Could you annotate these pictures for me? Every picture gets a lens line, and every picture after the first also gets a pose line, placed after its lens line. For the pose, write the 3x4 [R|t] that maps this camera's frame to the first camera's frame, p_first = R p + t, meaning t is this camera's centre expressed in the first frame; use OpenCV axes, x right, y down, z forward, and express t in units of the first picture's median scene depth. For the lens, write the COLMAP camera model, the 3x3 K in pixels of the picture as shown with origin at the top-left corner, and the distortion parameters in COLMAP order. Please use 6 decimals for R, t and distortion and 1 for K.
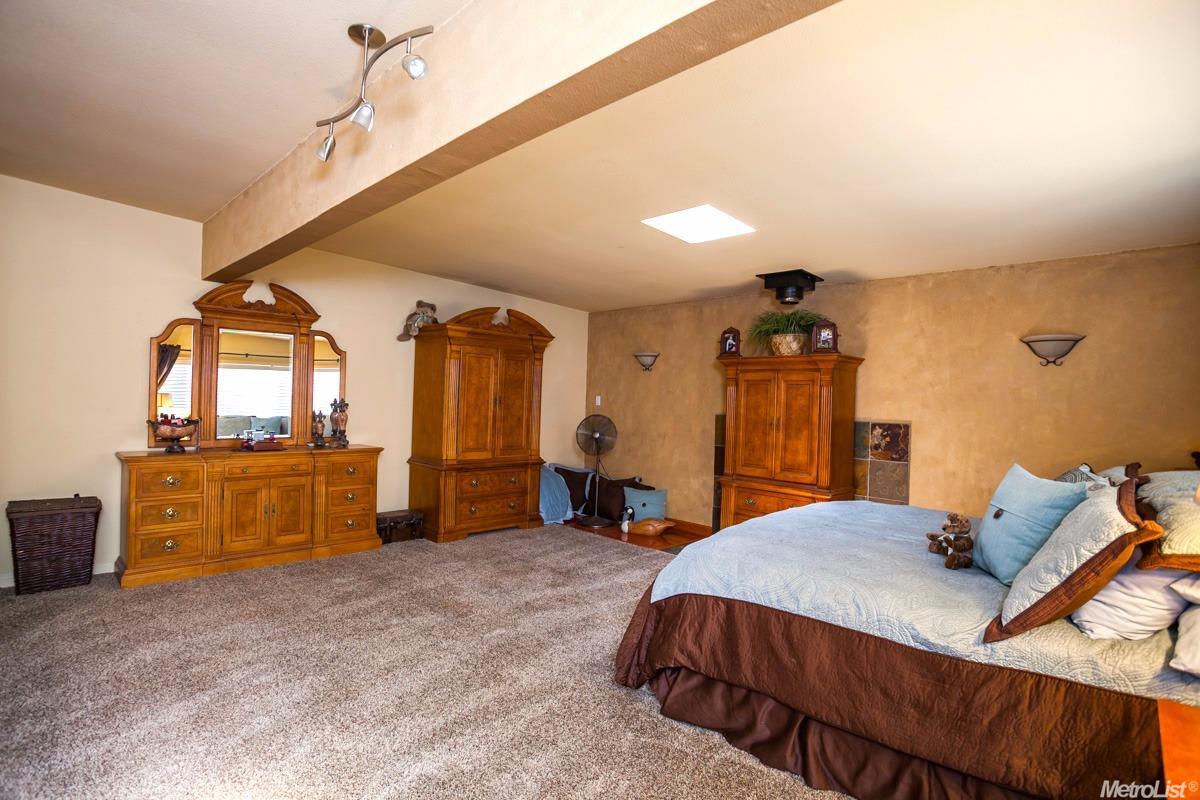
lens RADIAL K [[579.6, 0, 600.8], [0, 579.6, 388.8], [0, 0, 1]] dist [-0.040540, 0.000603]
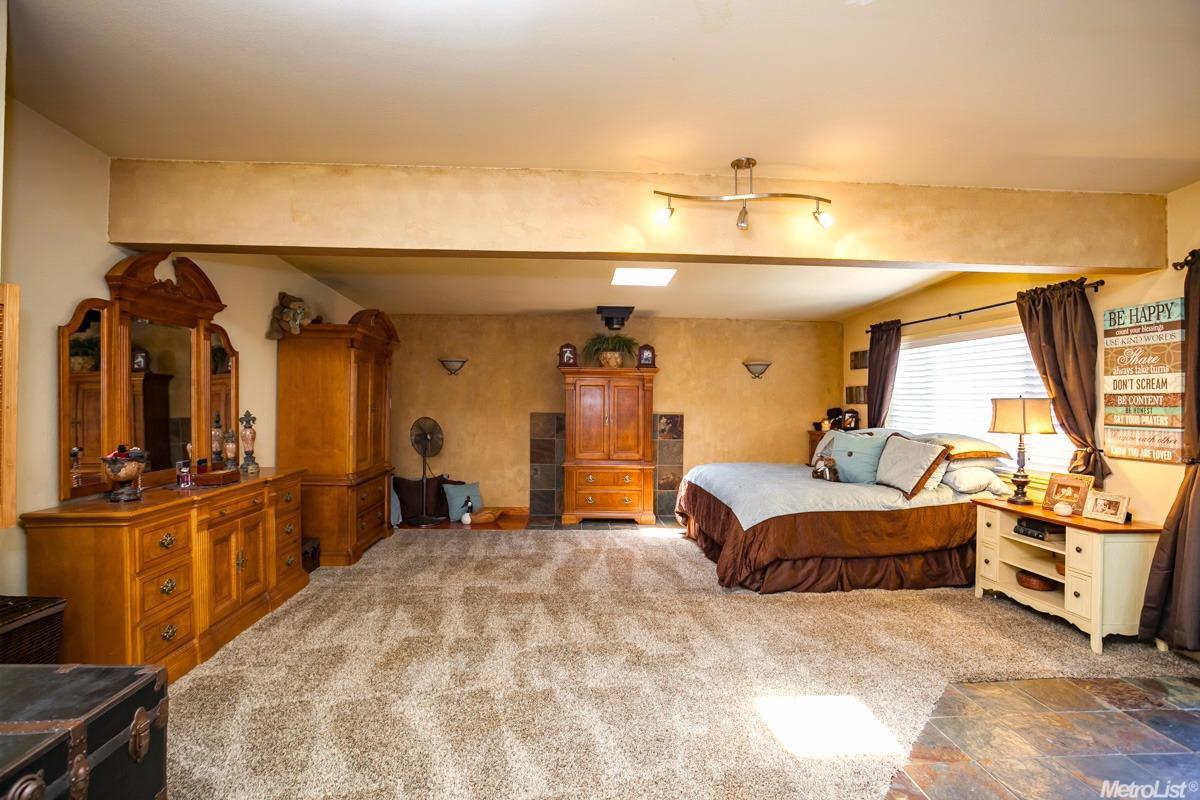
lens RADIAL K [[567.6, 0, 600.0], [0, 567.6, 400.0], [0, 0, 1]] dist [-0.037112, 0.000666]
pose [[0.679643, -0.022302, 0.733204, -0.725142], [0.000193, 0.999543, 0.030224, -0.023536], [-0.733543, -0.020400, 0.679337, 0.123398]]
